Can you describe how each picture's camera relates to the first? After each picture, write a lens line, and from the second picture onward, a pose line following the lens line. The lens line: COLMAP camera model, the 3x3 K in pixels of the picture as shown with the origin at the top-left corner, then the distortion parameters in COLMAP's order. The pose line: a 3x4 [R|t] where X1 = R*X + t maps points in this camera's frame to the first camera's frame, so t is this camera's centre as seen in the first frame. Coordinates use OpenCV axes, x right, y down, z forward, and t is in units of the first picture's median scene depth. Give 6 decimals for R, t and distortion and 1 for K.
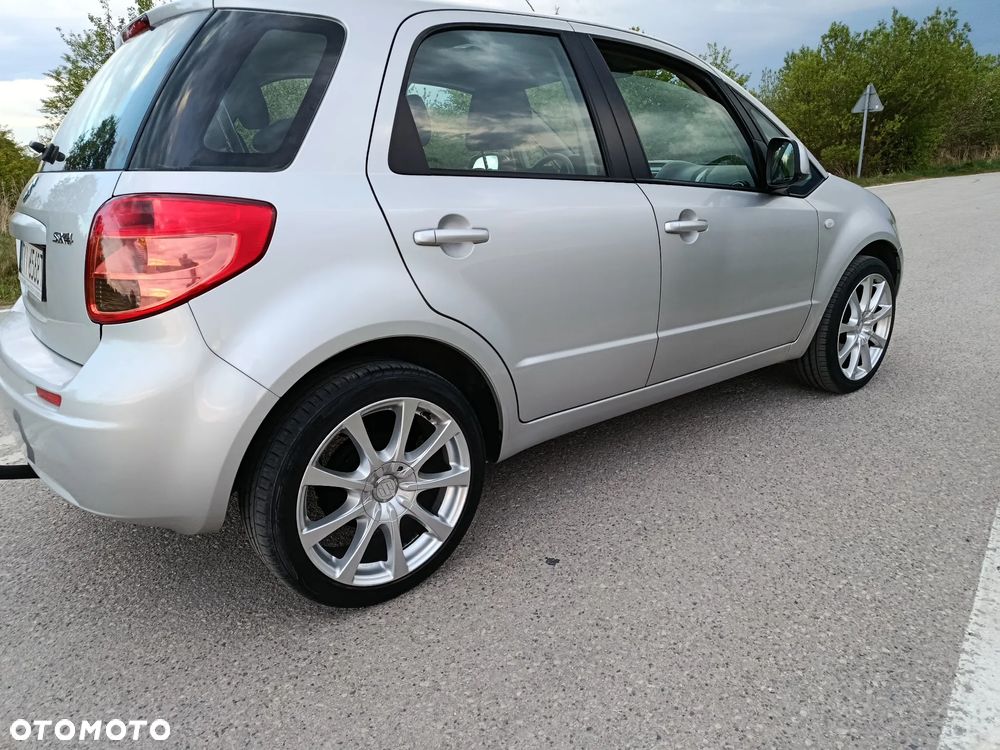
lens RADIAL K [[687.3, 0, 501.5], [0, 687.3, 373.1], [0, 0, 1]] dist [0.043205, -0.034651]
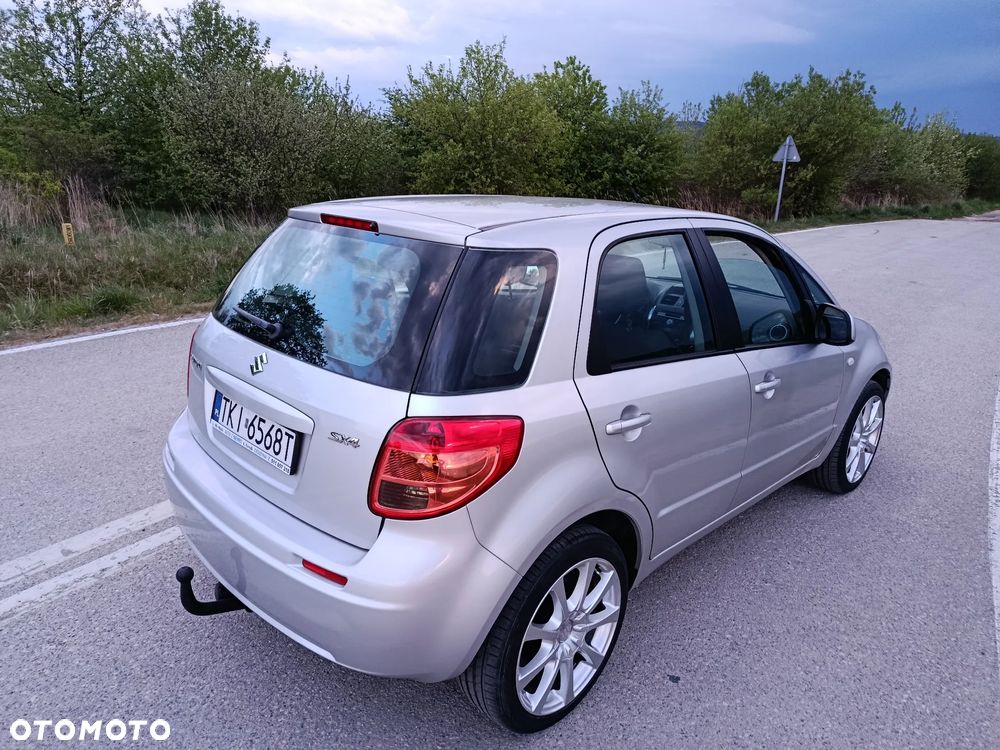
lens RADIAL K [[692.0, 0, 500.5], [0, 692.0, 372.8], [0, 0, 1]] dist [0.044039, -0.043730]
pose [[0.990798, 0.037576, 0.130029, -0.265191], [-0.037181, 0.999294, -0.005460, -0.157952], [-0.130142, 0.000575, 0.991495, -0.107650]]
